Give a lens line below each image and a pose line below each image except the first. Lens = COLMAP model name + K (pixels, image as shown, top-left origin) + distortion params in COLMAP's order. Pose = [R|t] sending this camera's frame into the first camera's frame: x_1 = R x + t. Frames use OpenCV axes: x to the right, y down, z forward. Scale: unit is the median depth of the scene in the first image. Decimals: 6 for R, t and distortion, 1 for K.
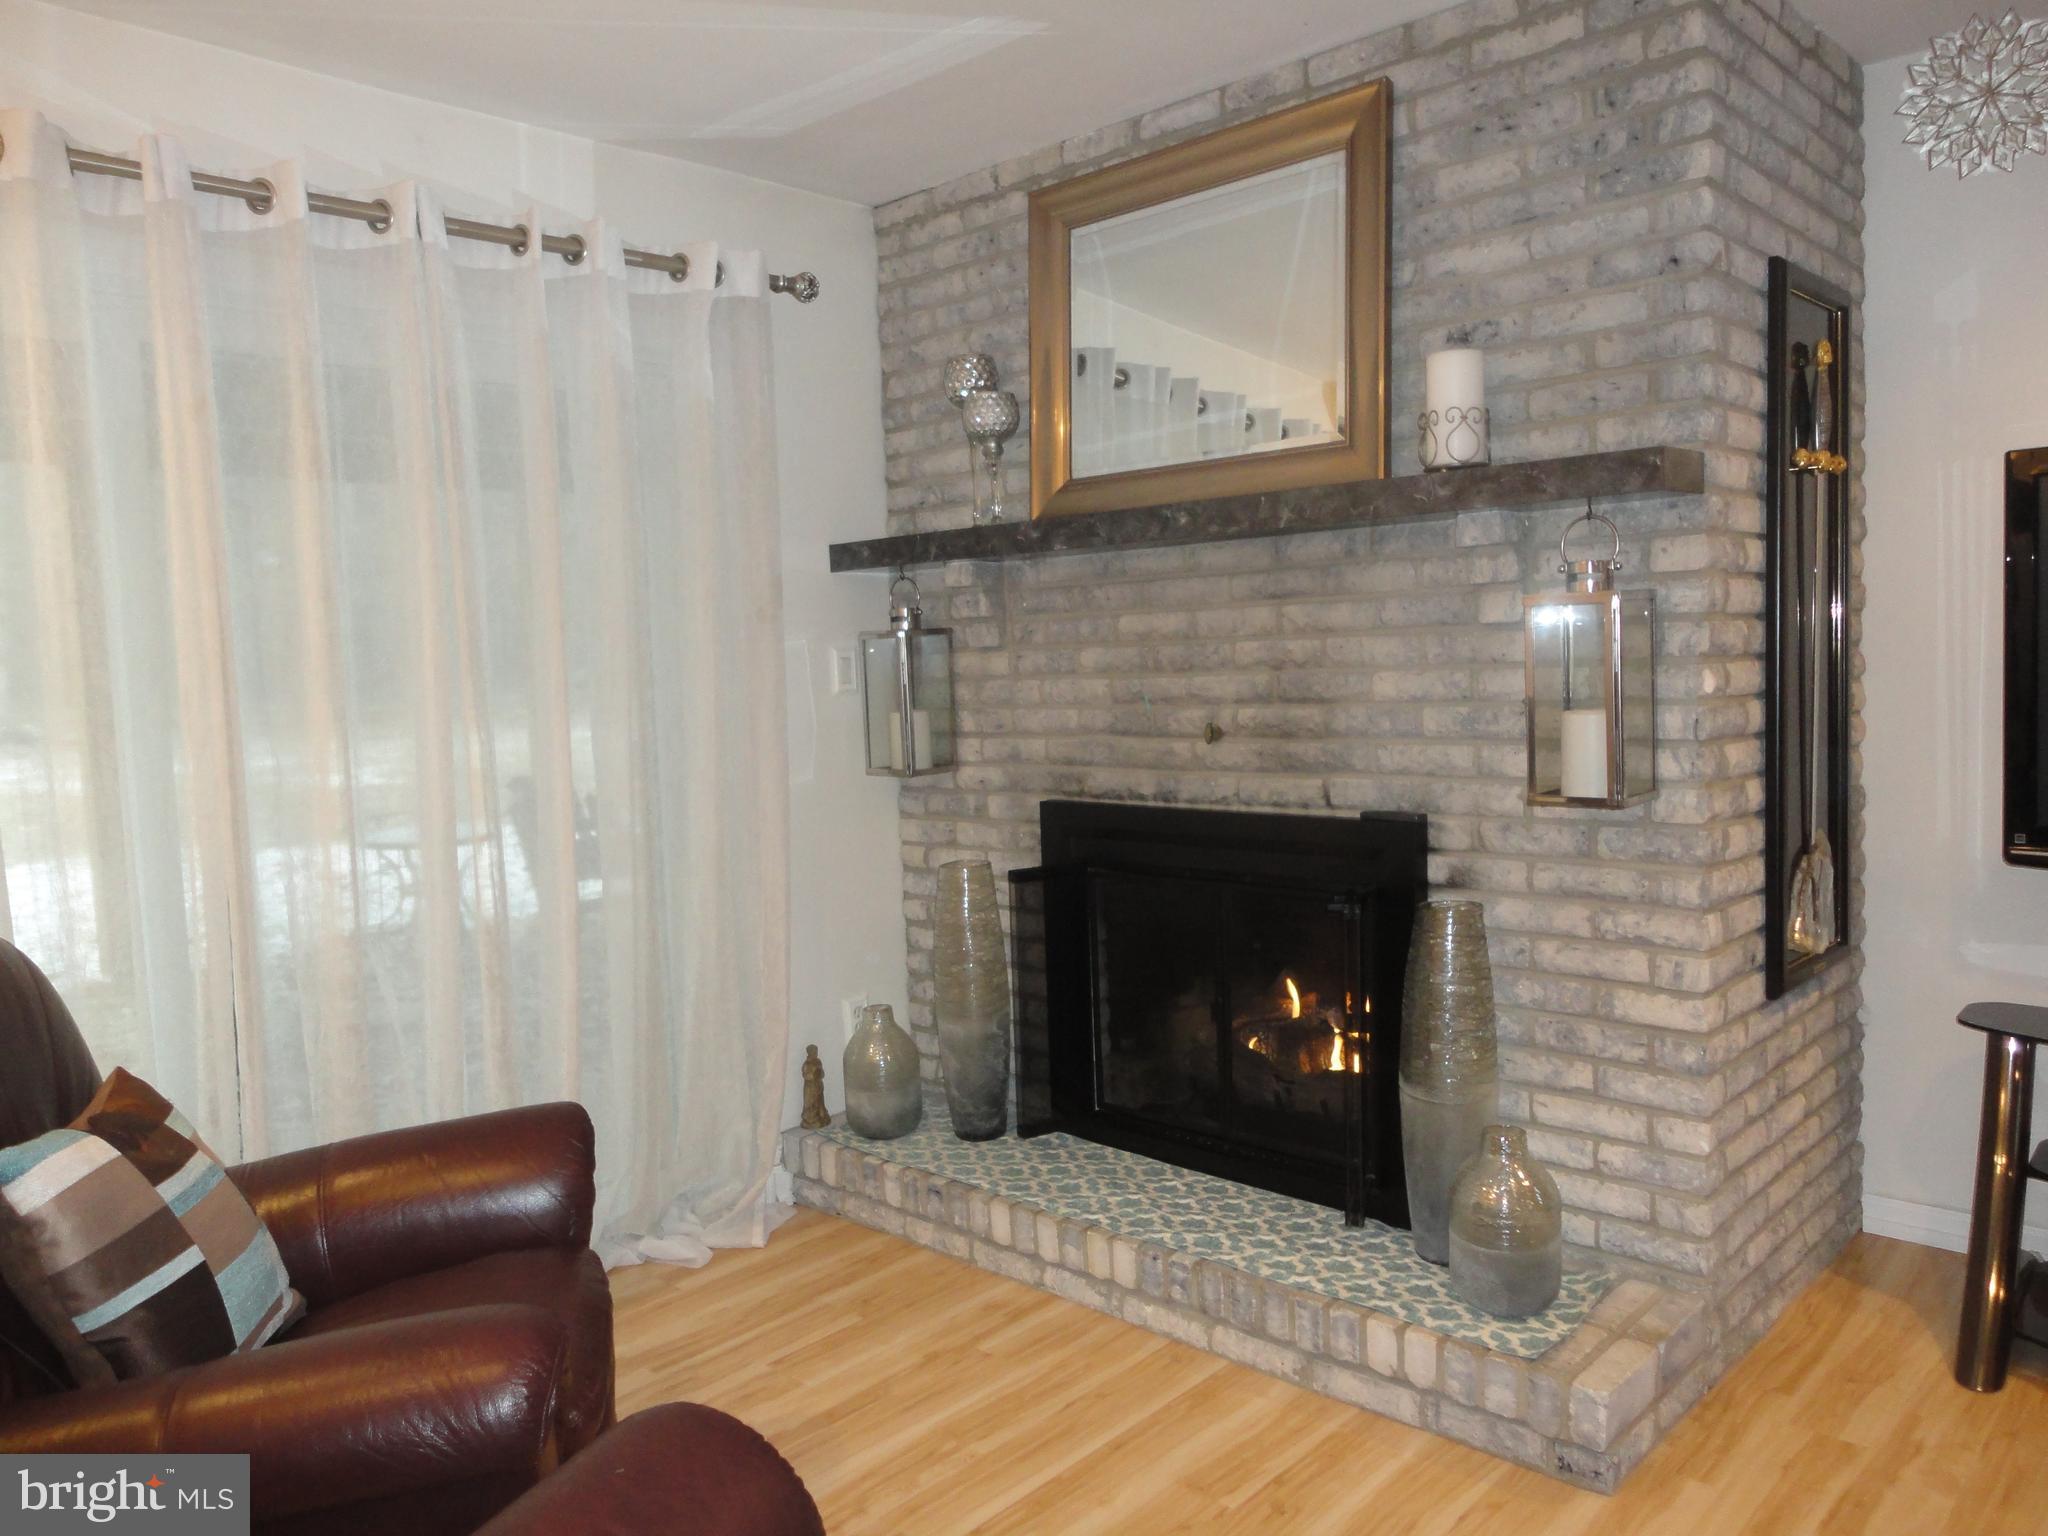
lens RADIAL K [[1476.2, 0, 1021.3], [0, 1476.2, 764.7], [0, 0, 1]] dist [-0.011101, -0.001911]
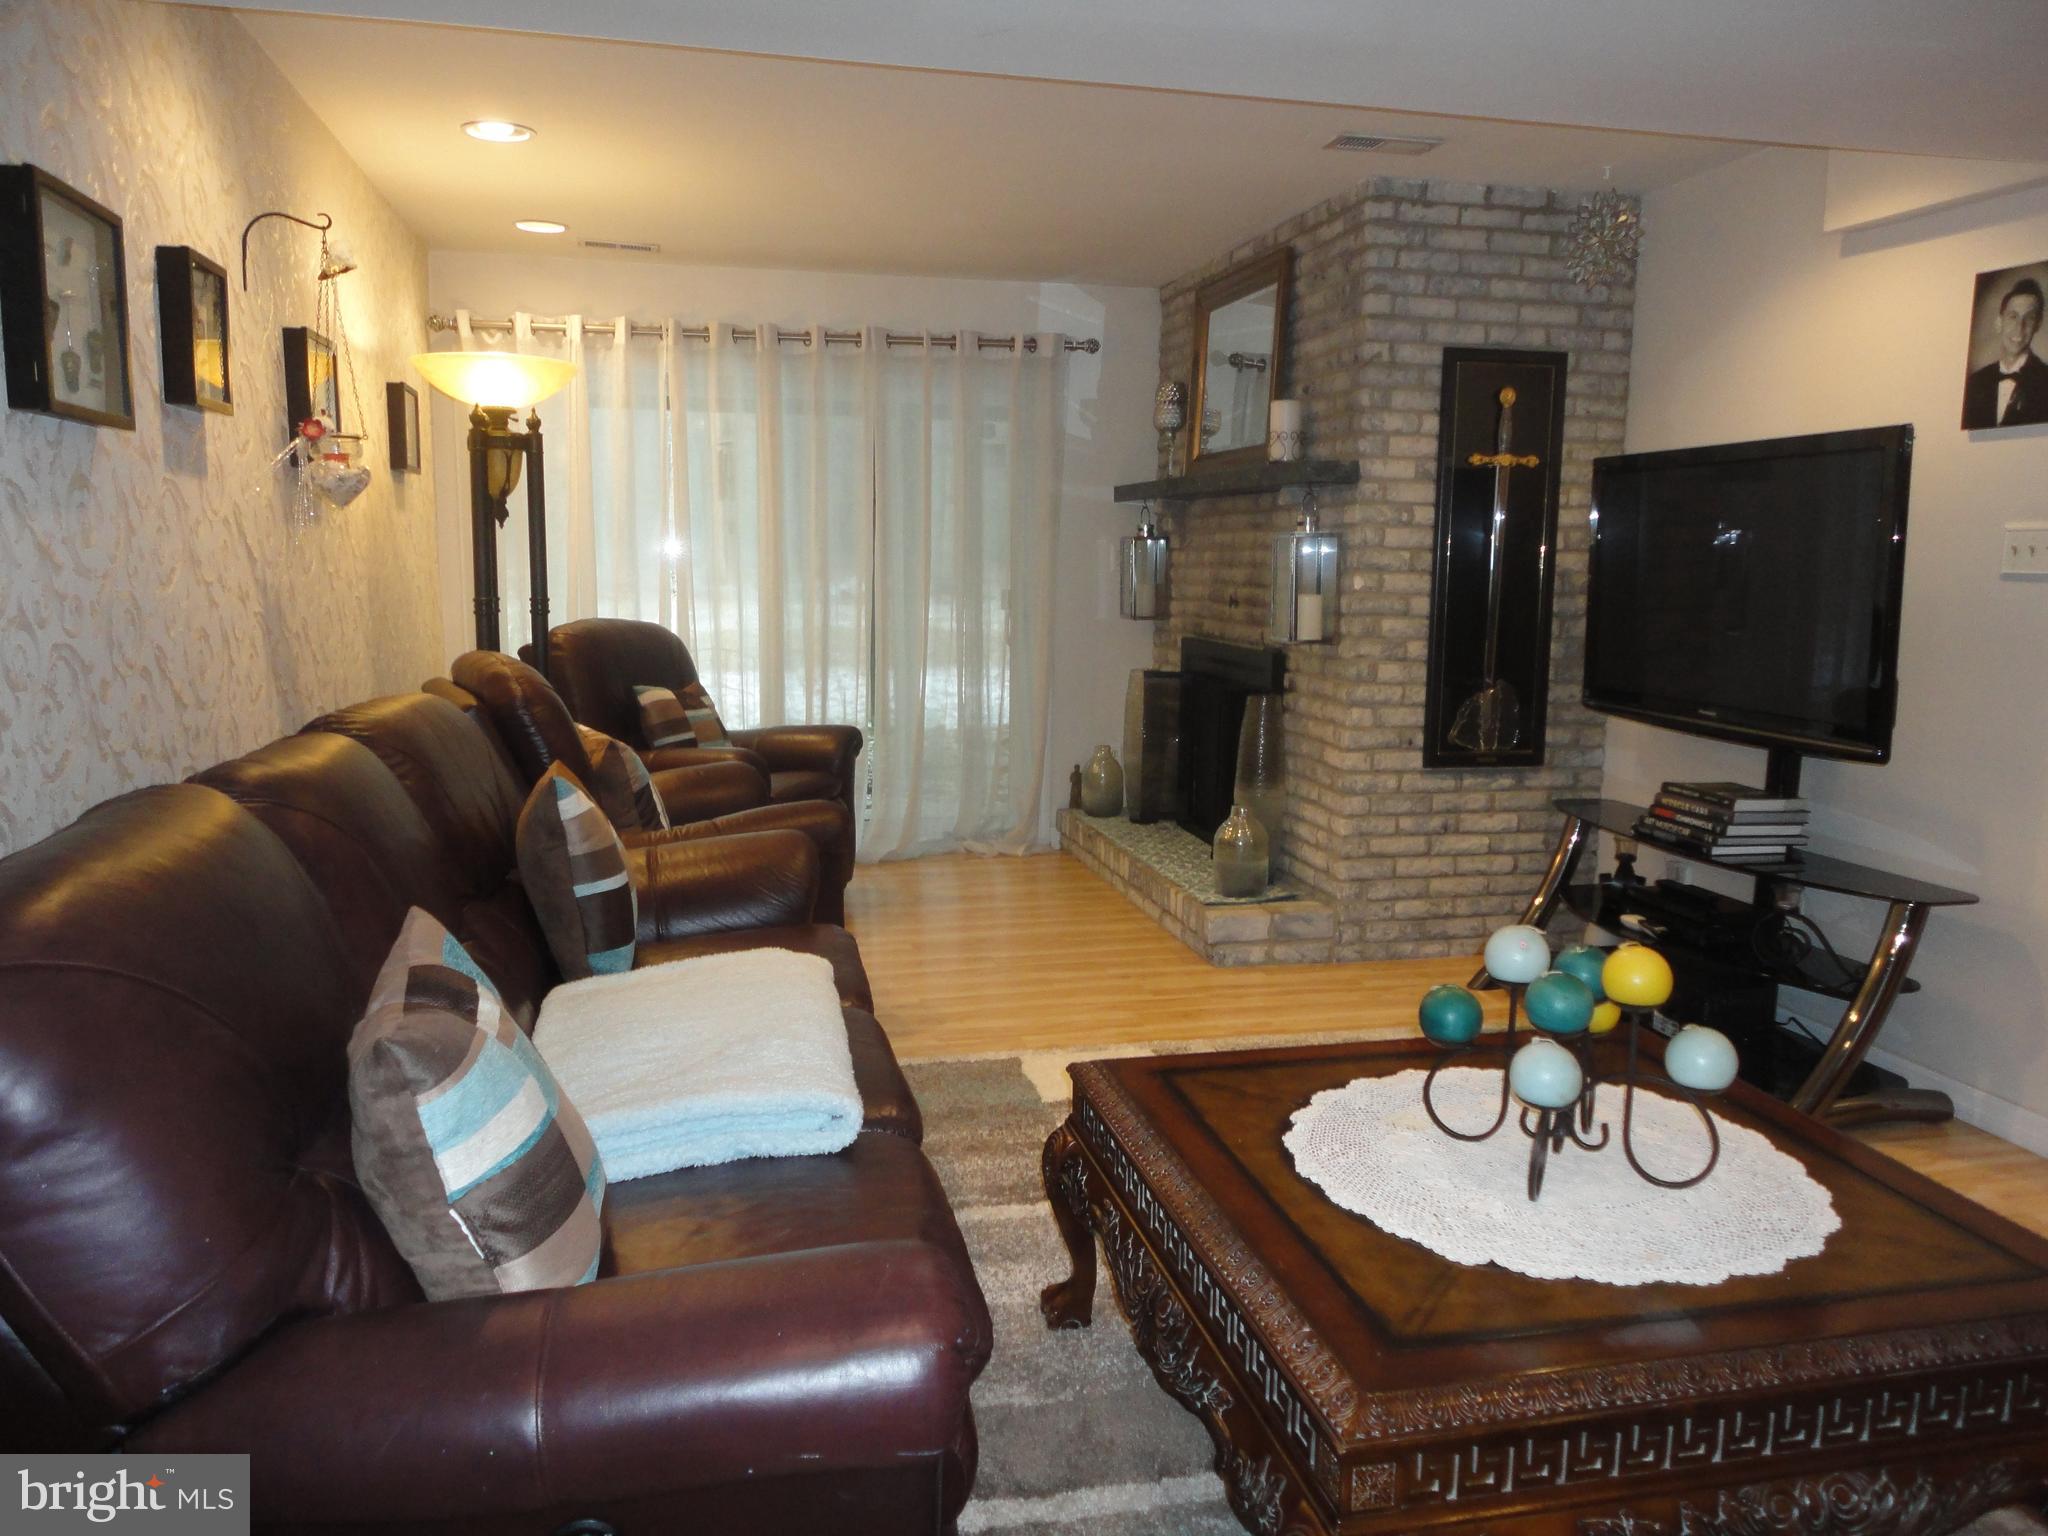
lens RADIAL K [[1476.2, 0, 1025.7], [0, 1476.2, 758.7], [0, 0, 1]] dist [-0.011101, -0.001911]
pose [[0.830237, 0.124861, -0.543246, 0.913298], [-0.087367, 0.991692, 0.094410, 0.020186], [0.550521, -0.030921, 0.834248, -0.635644]]
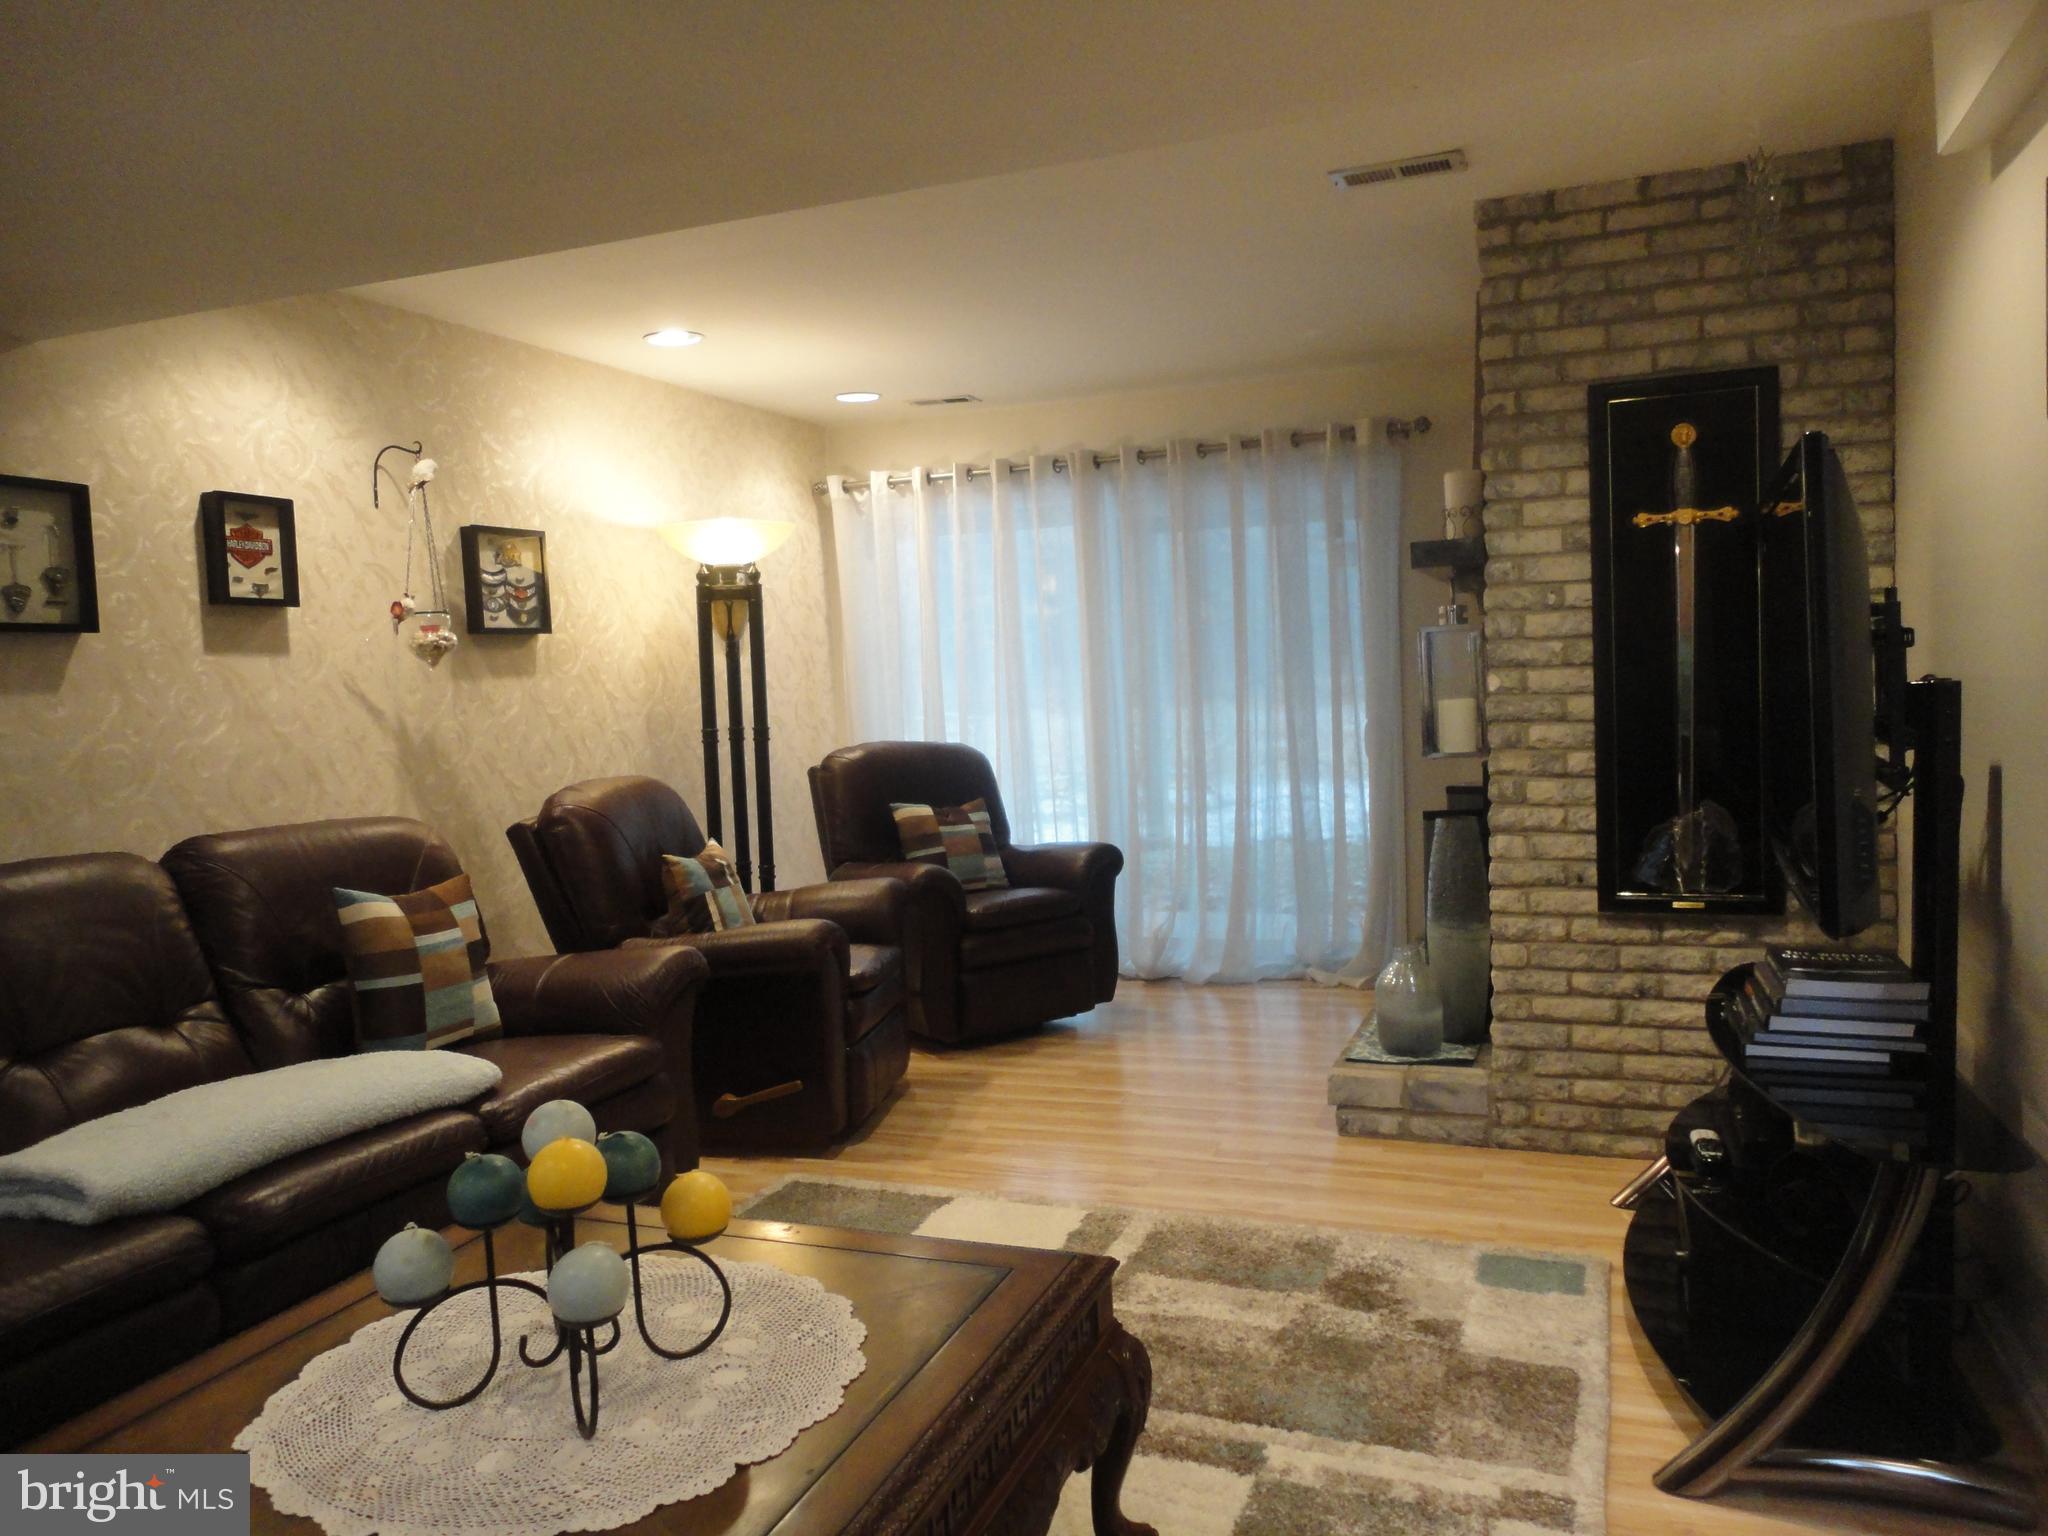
lens RADIAL K [[1476.2, 0, 1019.4], [0, 1476.2, 759.5], [0, 0, 1]] dist [-0.011101, -0.001911]
pose [[0.377072, 0.078541, -0.922848, 1.343535], [-0.043287, 0.996804, 0.067148, -0.045312], [0.925172, 0.014627, 0.379267, -0.036133]]
